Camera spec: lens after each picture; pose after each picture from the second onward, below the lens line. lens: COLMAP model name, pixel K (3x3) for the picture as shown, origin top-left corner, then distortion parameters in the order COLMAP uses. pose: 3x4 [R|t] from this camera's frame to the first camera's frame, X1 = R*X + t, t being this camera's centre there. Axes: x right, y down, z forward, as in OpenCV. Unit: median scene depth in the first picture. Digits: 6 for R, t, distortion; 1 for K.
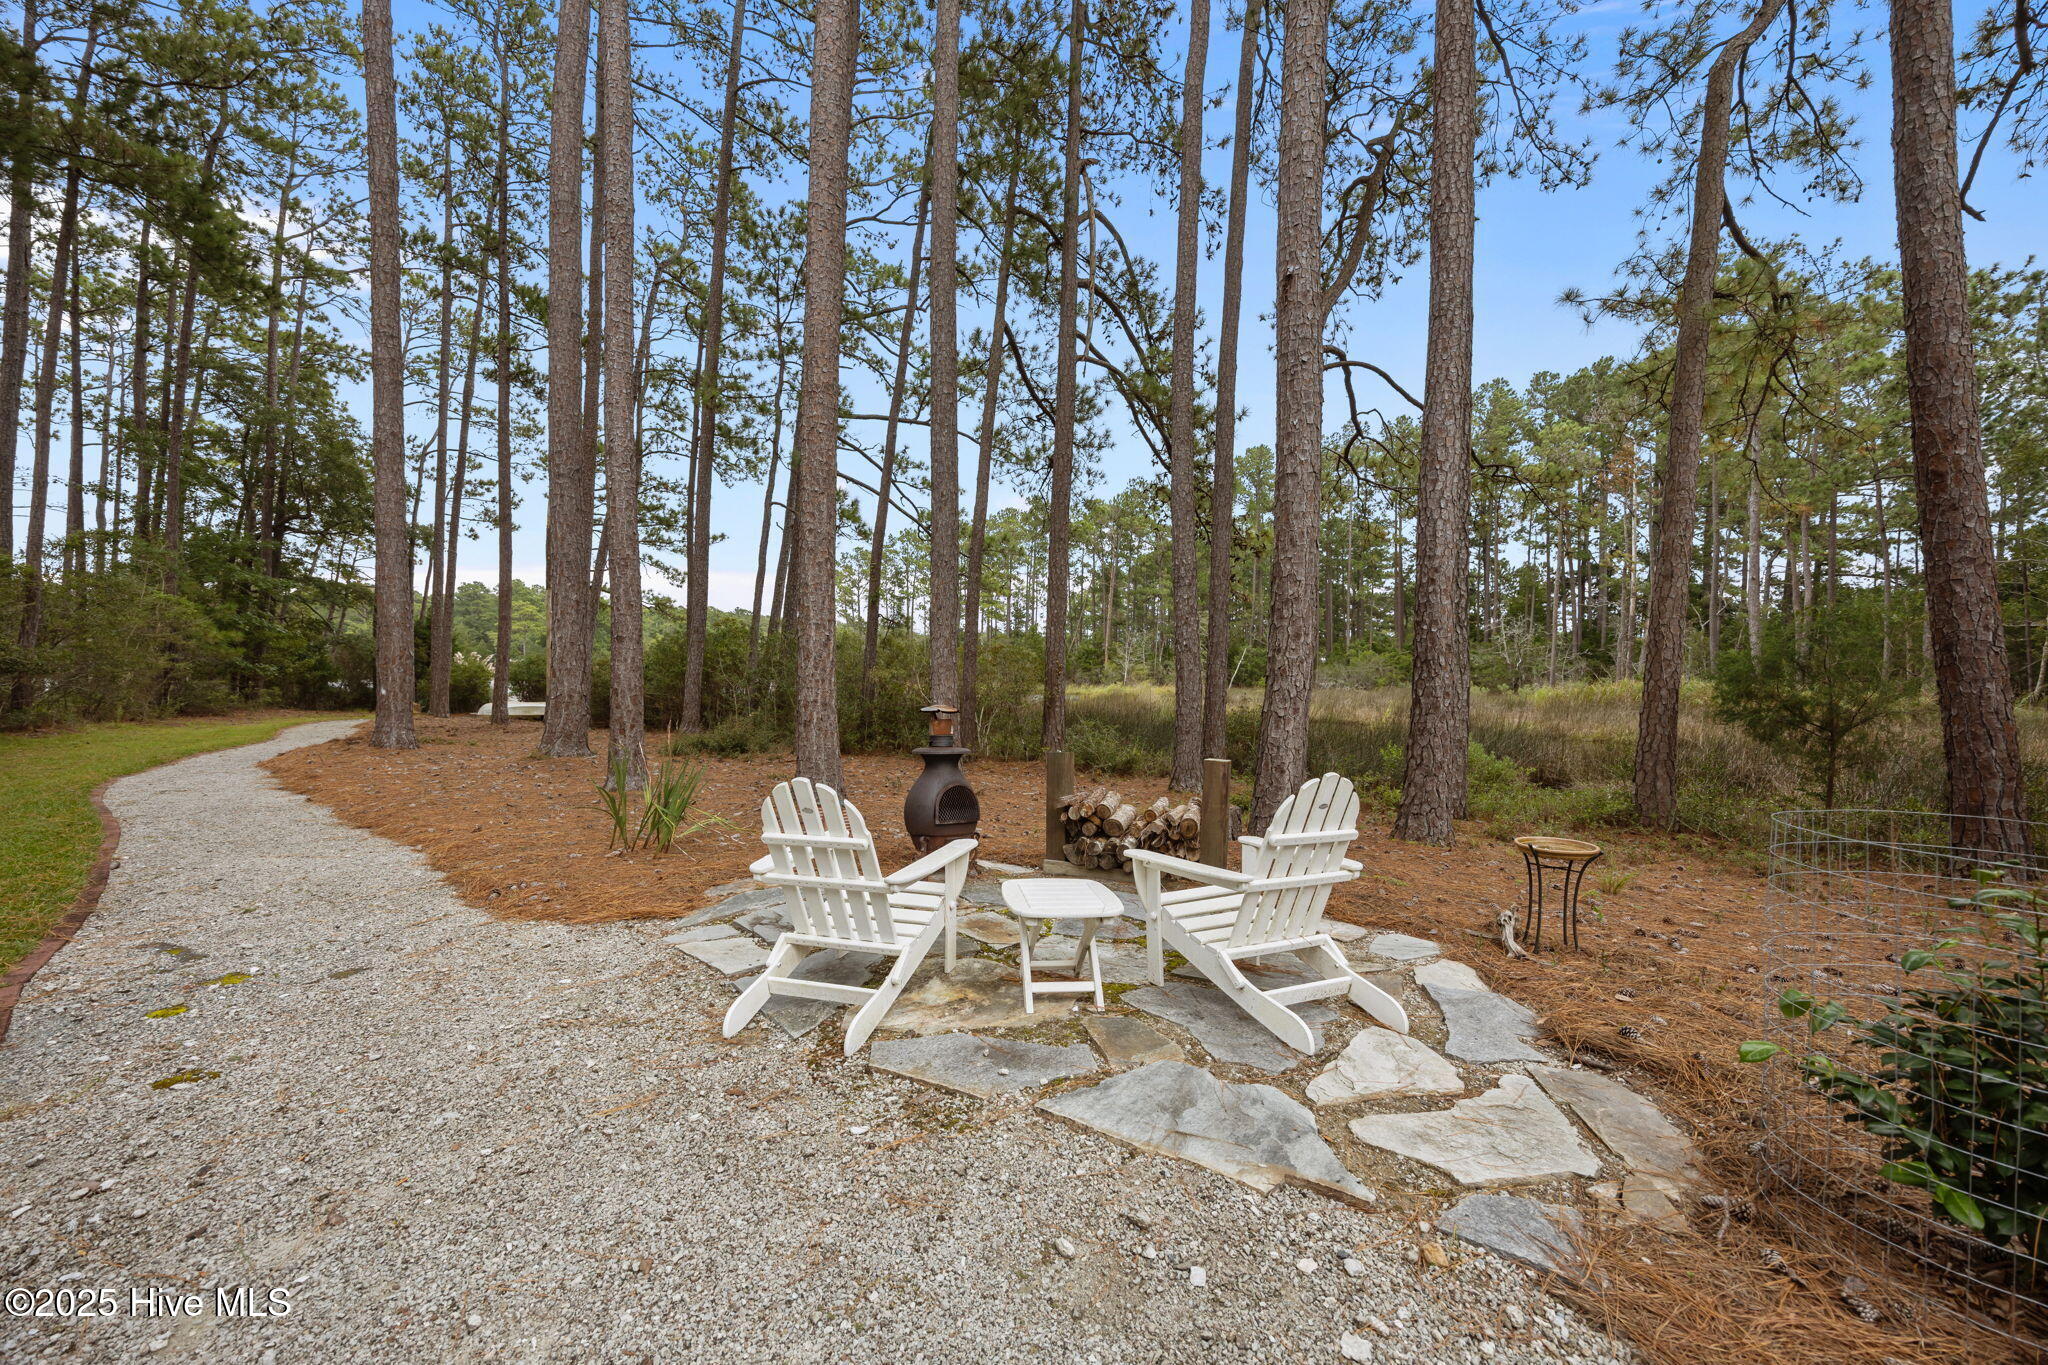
lens RADIAL K [[785.6, 0, 1024.0], [0, 785.6, 682.5], [0, 0, 1]] dist [0.000324, 0.000022]
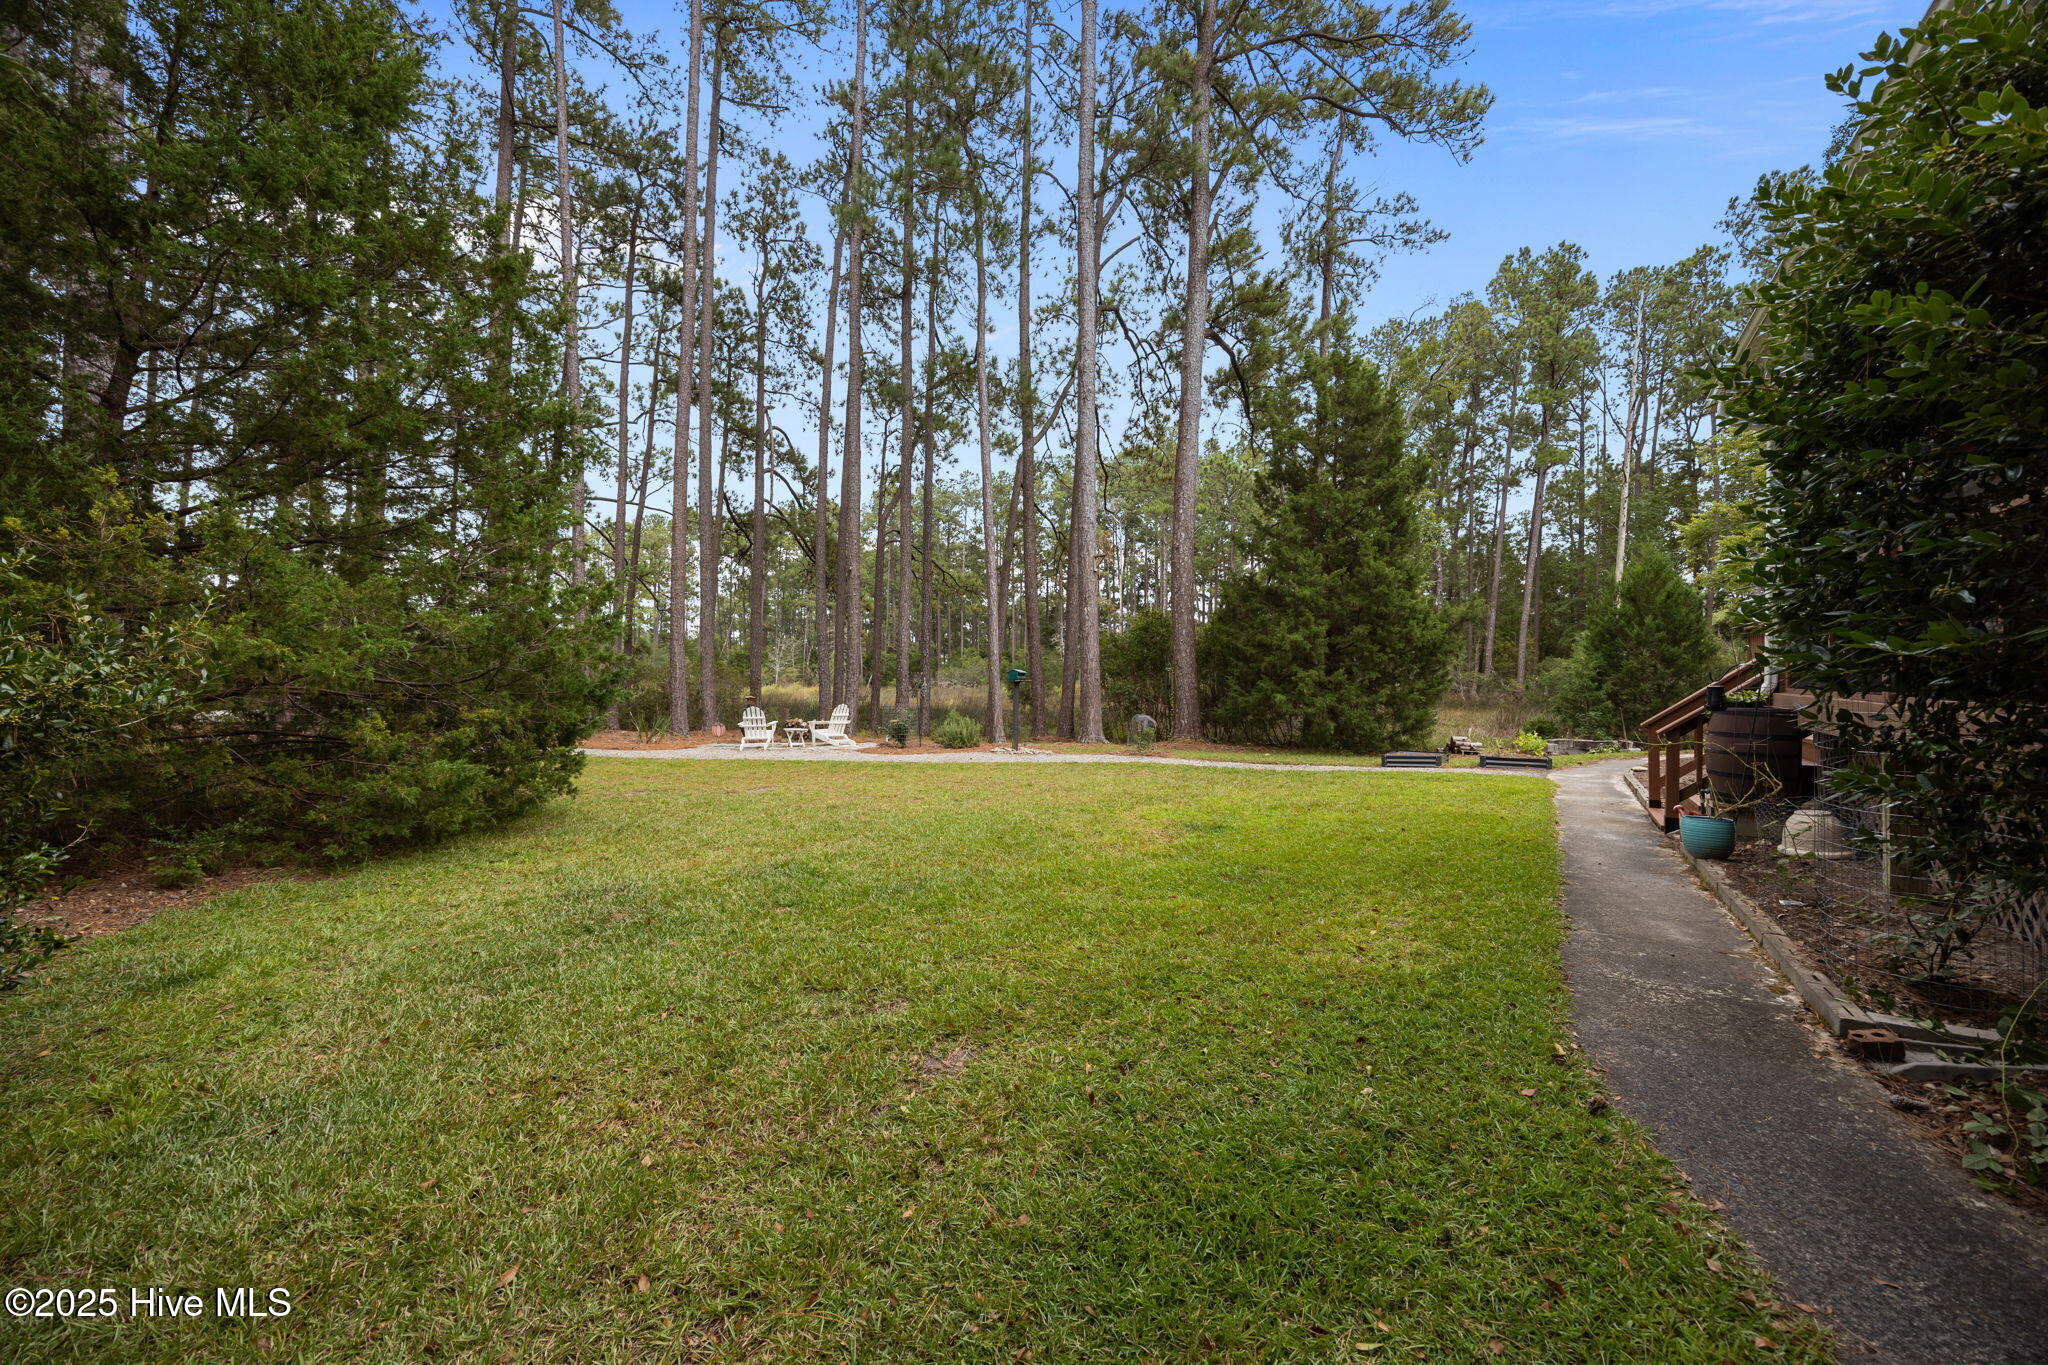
lens RADIAL K [[785.6, 0, 1024.0], [0, 785.6, 682.5], [0, 0, 1]] dist [0.000324, 0.000022]
pose [[0.904390, -0.005386, 0.426672, -0.148339], [0.005602, 0.999984, 0.000750, -0.003634], [-0.426669, 0.001712, 0.904406, -0.827058]]
